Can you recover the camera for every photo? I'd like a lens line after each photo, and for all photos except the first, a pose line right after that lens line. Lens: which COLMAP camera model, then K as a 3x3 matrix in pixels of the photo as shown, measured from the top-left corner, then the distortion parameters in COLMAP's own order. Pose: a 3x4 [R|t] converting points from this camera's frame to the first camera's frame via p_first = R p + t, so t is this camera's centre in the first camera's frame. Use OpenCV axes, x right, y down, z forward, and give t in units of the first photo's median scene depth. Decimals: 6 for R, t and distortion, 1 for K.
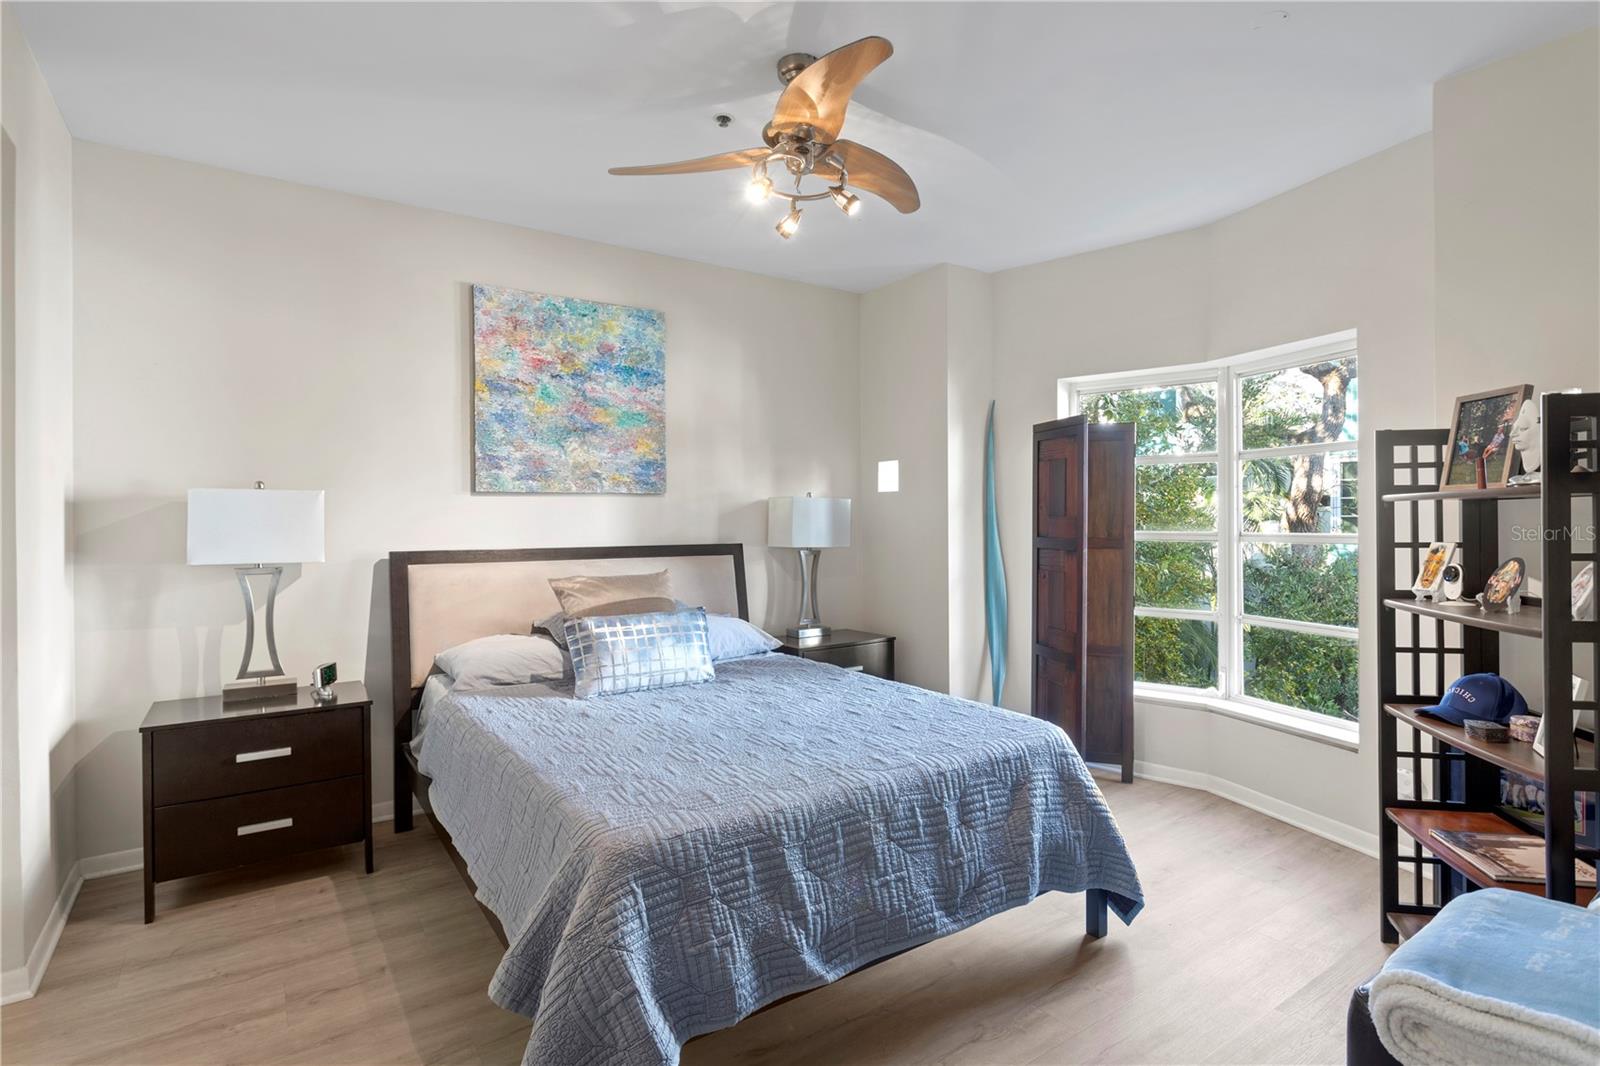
lens RADIAL K [[783.9, 0, 794.4], [0, 783.9, 526.6], [0, 0, 1]] dist [-0.006242, 0.003107]
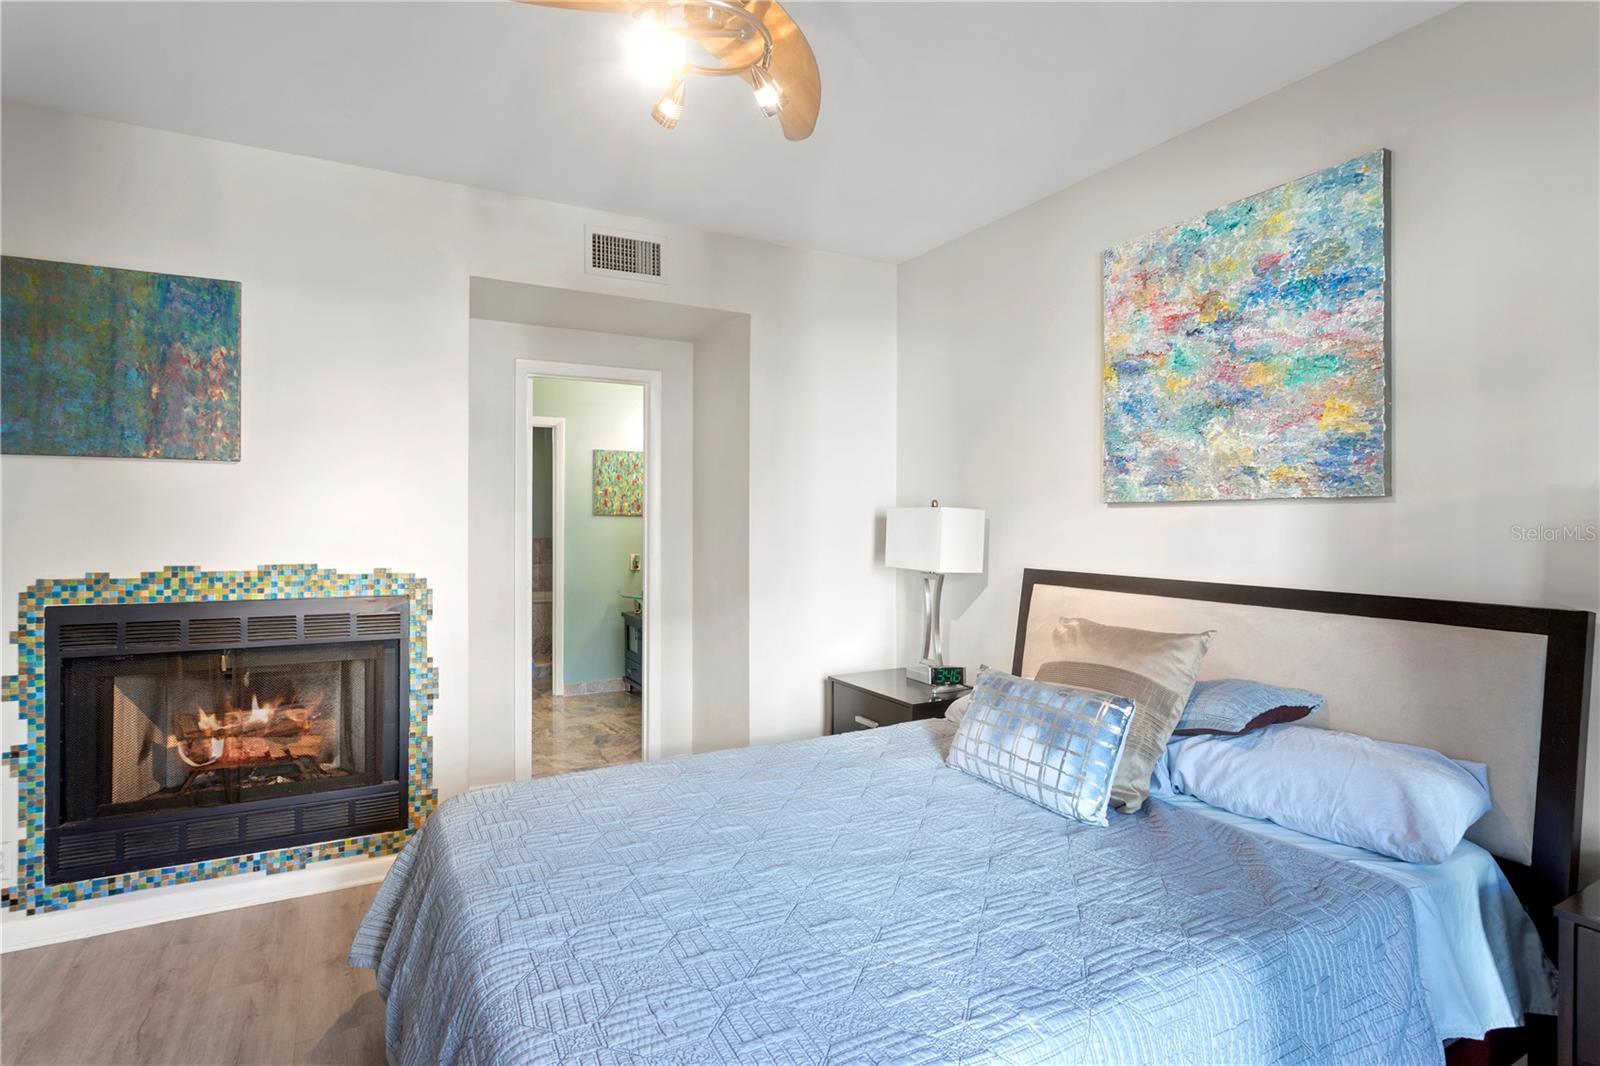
lens RADIAL K [[783.9, 0, 803.6], [0, 783.9, 528.9], [0, 0, 1]] dist [-0.006242, 0.003107]
pose [[-0.049494, 0.009434, -0.998730, 0.401608], [-0.024227, 0.999650, 0.010644, -0.017763], [0.998481, 0.024723, -0.049248, 0.691020]]
